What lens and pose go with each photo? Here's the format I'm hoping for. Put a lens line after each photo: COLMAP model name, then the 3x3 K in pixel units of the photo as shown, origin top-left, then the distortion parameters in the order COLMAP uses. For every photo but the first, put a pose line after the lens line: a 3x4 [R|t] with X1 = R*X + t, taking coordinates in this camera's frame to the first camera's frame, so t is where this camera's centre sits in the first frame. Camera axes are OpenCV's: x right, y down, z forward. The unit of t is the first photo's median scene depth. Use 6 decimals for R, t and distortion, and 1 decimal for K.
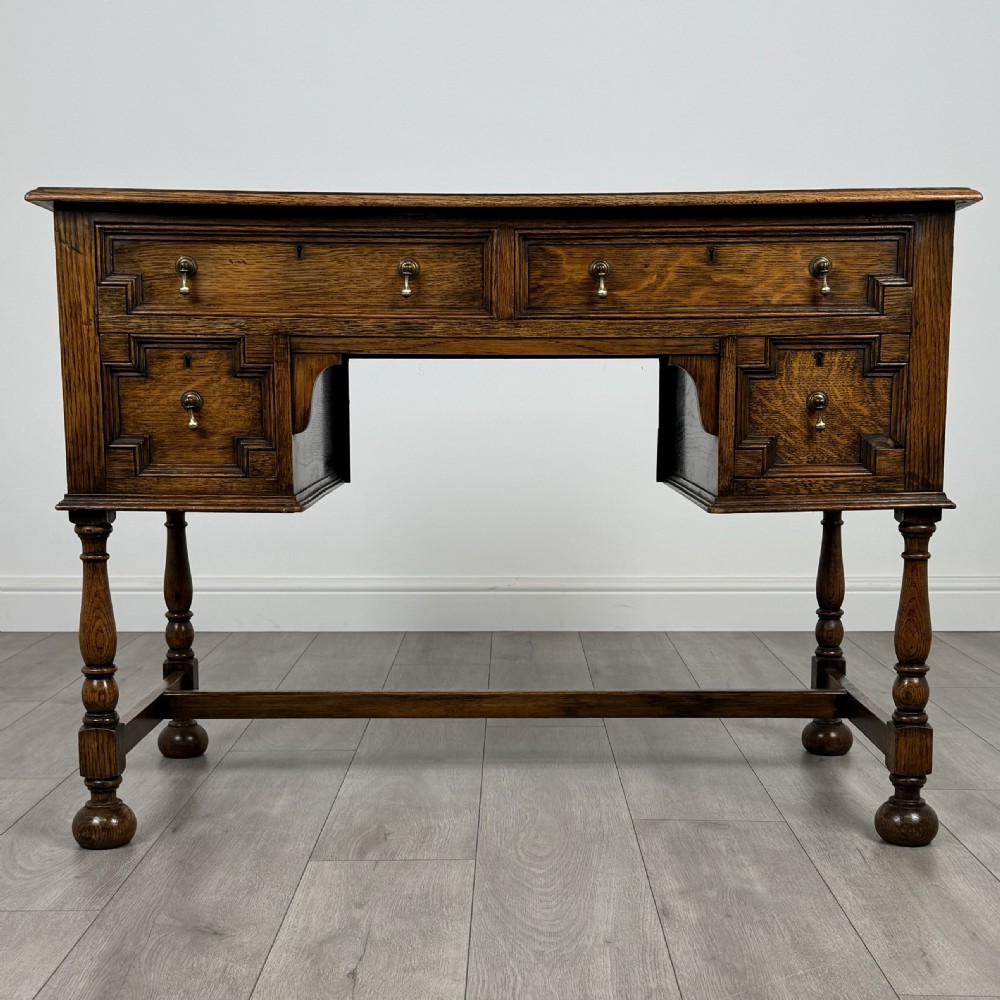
lens RADIAL K [[1578.2, 0, 532.7], [0, 1578.2, 613.3], [0, 0, 1]] dist [0.064158, 0.000000]
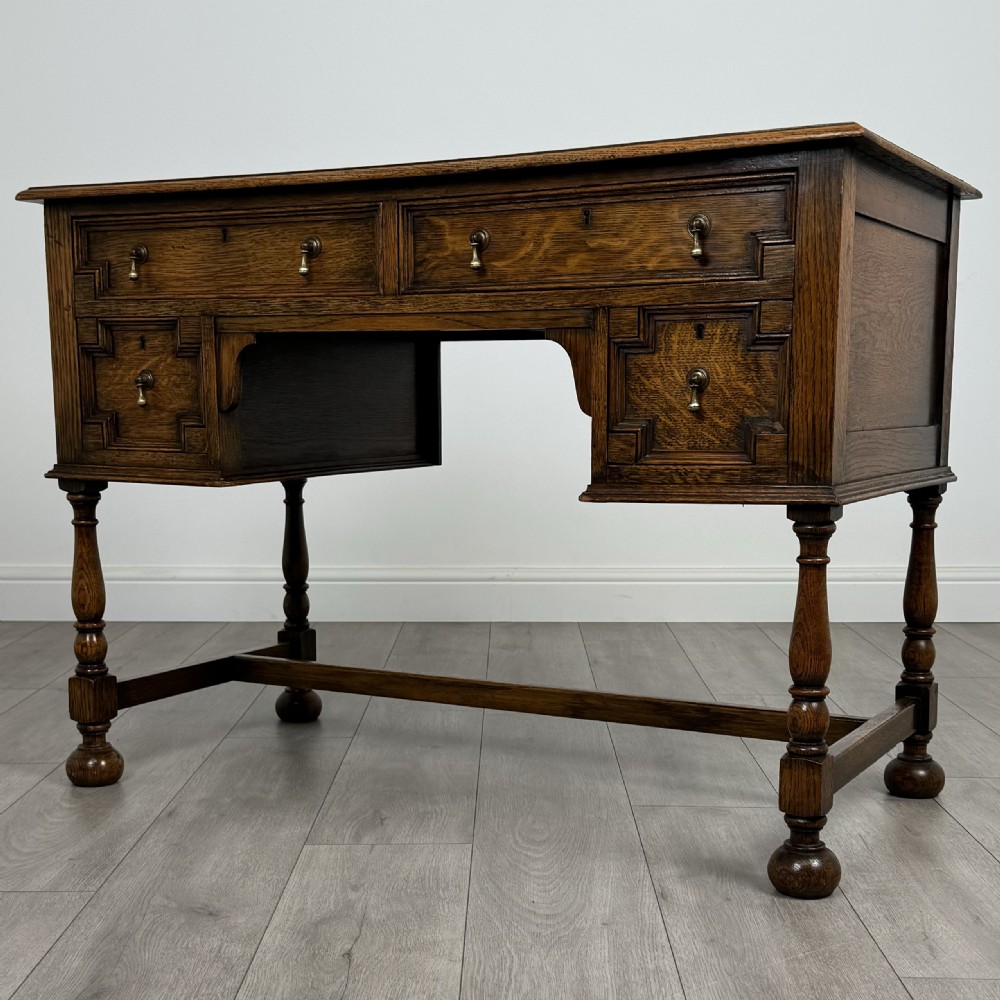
lens RADIAL K [[1578.2, 0, 537.6], [0, 1578.2, 557.2], [0, 0, 1]] dist [0.064158, 0.000000]
pose [[0.878753, 0.051877, -0.474449, 0.526162], [-0.050706, 0.998597, 0.015274, -0.044853], [0.474576, 0.010636, 0.880150, 0.191873]]
